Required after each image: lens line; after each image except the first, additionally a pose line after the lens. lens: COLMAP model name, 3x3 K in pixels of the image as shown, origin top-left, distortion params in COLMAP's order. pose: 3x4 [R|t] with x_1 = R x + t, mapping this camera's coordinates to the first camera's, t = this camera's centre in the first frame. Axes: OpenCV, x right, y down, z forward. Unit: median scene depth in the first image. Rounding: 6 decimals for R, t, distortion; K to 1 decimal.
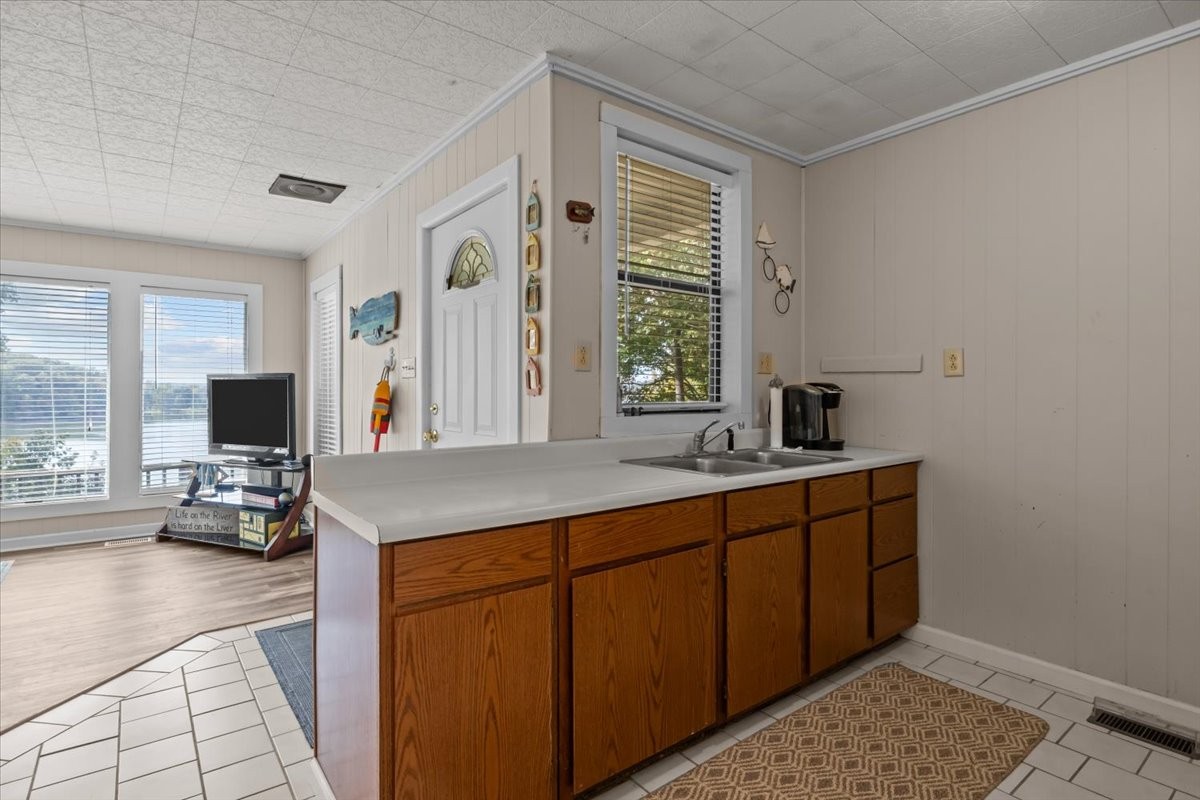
lens RADIAL K [[604.0, 0, 599.4], [0, 604.0, 392.0], [0, 0, 1]] dist [-0.004428, -0.000135]
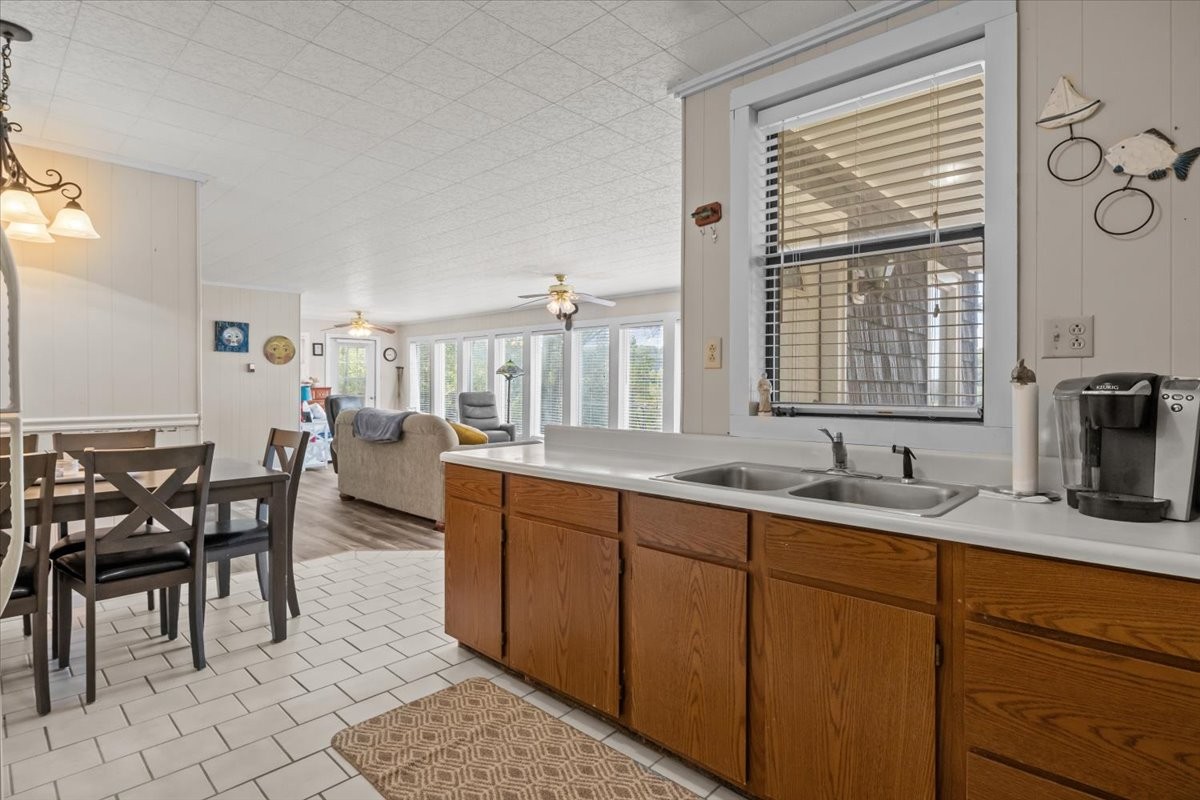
lens RADIAL K [[604.0, 0, 608.4], [0, 604.0, 384.2], [0, 0, 1]] dist [-0.004428, -0.000135]
pose [[0.161924, -0.000048, -0.986803, 1.201903], [-0.003091, 0.999995, -0.000556, -0.008000], [0.986798, 0.003140, 0.161923, 0.833913]]
